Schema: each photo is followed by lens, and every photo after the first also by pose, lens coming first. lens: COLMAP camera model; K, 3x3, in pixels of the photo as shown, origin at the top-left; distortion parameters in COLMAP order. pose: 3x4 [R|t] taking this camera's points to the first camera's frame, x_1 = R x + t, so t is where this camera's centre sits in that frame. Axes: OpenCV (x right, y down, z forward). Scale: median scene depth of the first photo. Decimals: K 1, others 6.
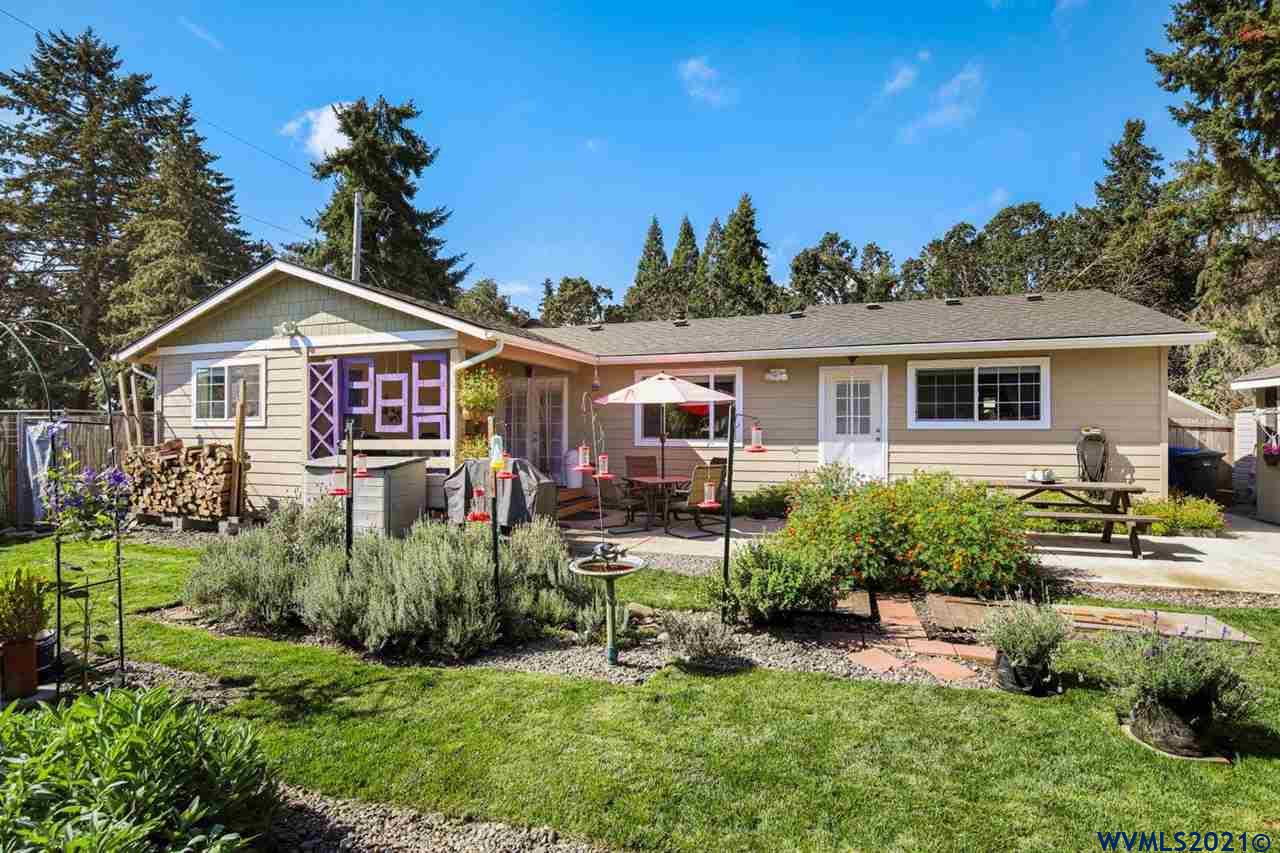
lens RADIAL K [[654.6, 0, 640.0], [0, 654.6, 426.5], [0, 0, 1]] dist [-0.004651, 0.002573]
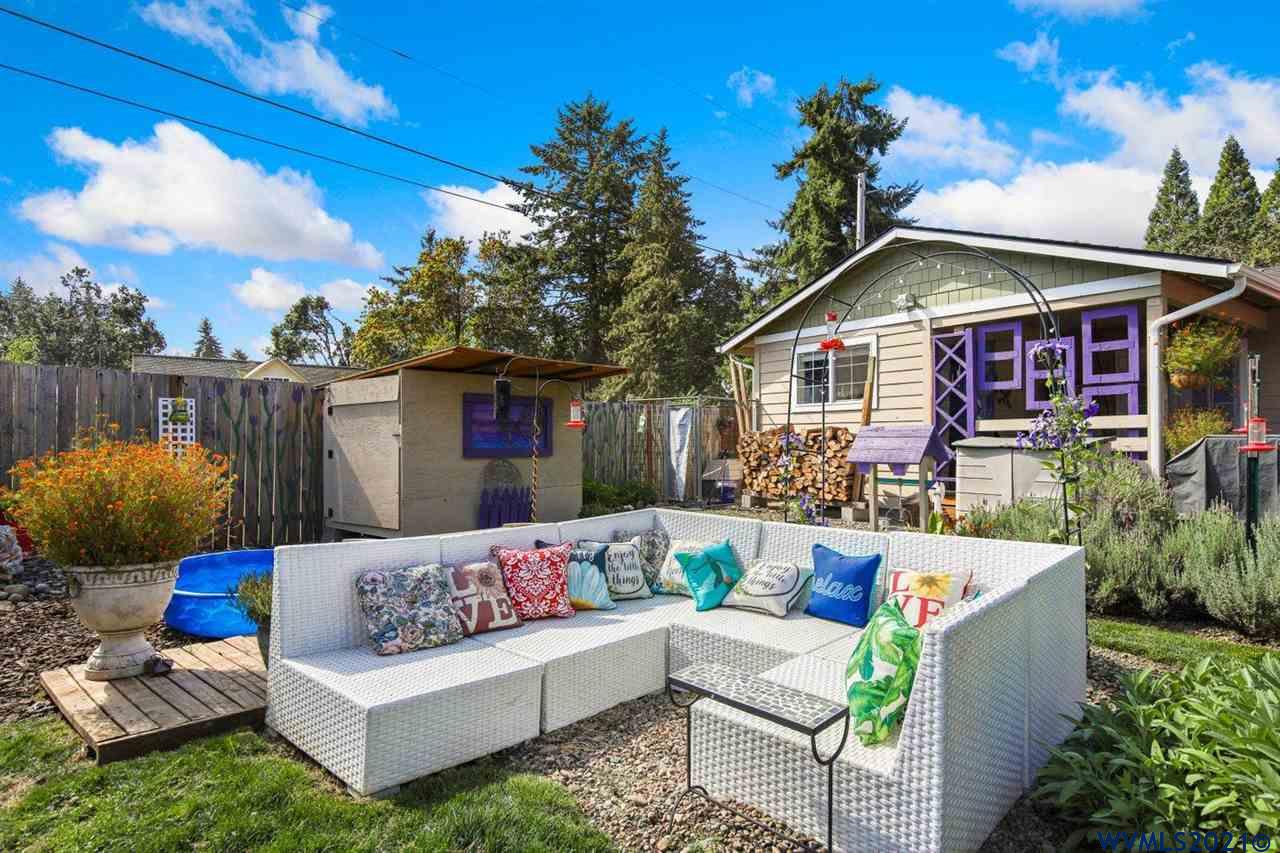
lens RADIAL K [[722.6, 0, 640.0], [0, 722.6, 426.5], [0, 0, 1]] dist [0.001643, 0.001097]
pose [[0.825561, -0.010669, -0.564211, -0.246424], [0.002523, 0.999881, -0.015216, 0.036824], [0.564307, 0.011138, 0.825490, -0.044082]]
